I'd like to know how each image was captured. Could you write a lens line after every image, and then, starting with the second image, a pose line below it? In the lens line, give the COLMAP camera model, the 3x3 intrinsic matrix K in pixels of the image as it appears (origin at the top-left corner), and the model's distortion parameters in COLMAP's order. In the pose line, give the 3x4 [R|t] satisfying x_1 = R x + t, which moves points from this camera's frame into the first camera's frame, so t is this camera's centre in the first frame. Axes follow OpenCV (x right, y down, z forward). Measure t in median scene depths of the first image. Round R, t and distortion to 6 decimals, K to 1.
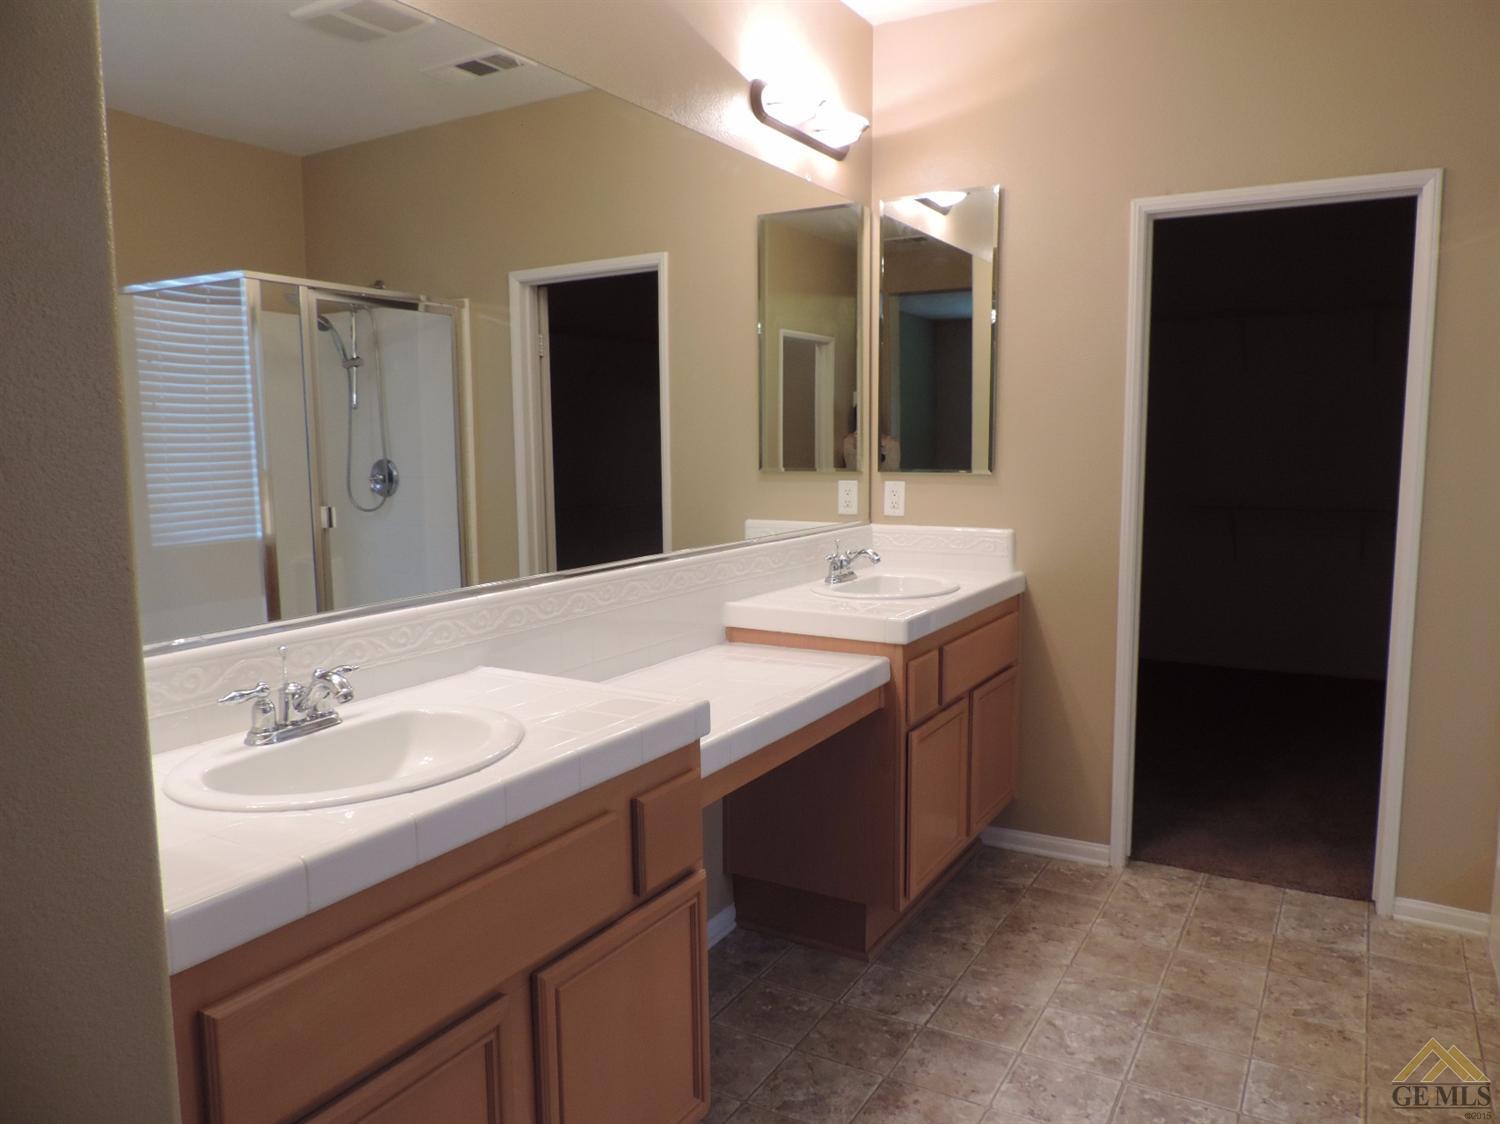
lens RADIAL K [[1069.0, 0, 770.8], [0, 1069.0, 559.7], [0, 0, 1]] dist [-0.020938, 0.010951]
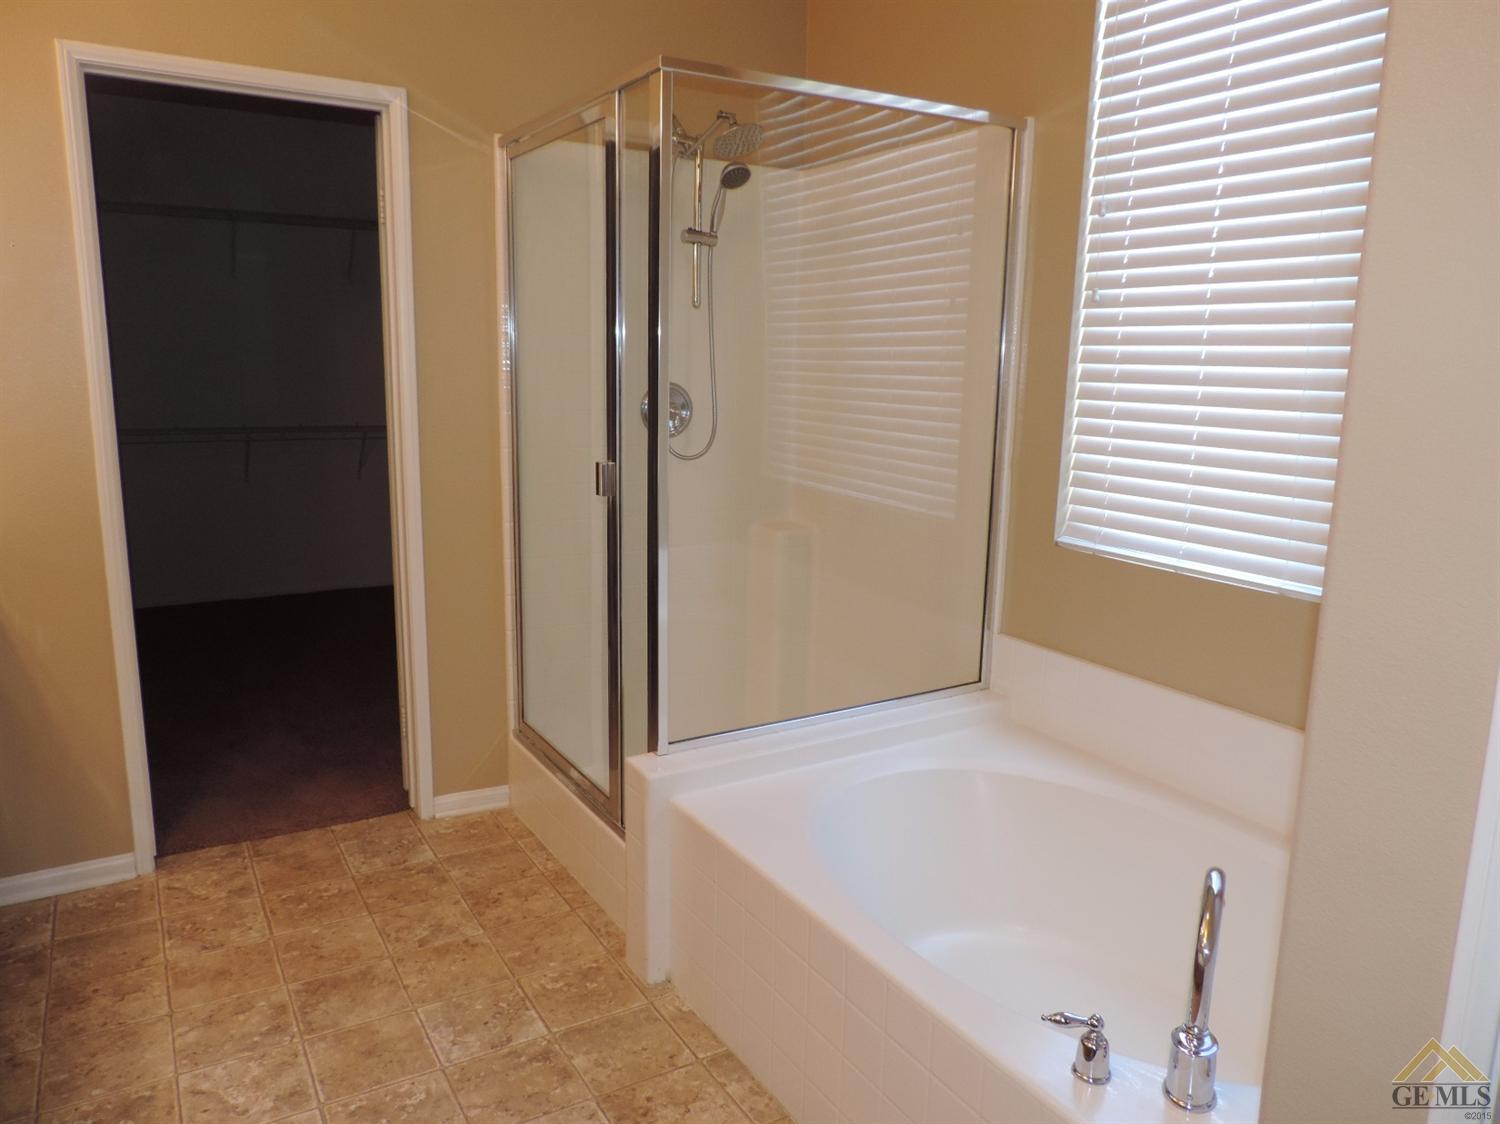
lens RADIAL K [[1069.0, 0, 749.6], [0, 1069.0, 563.3], [0, 0, 1]] dist [-0.020938, 0.010951]
pose [[0.500792, -0.151117, 0.852274, -0.130956], [0.076485, 0.988516, 0.130332, -0.028718], [-0.862182, -0.000083, 0.506599, 0.200589]]
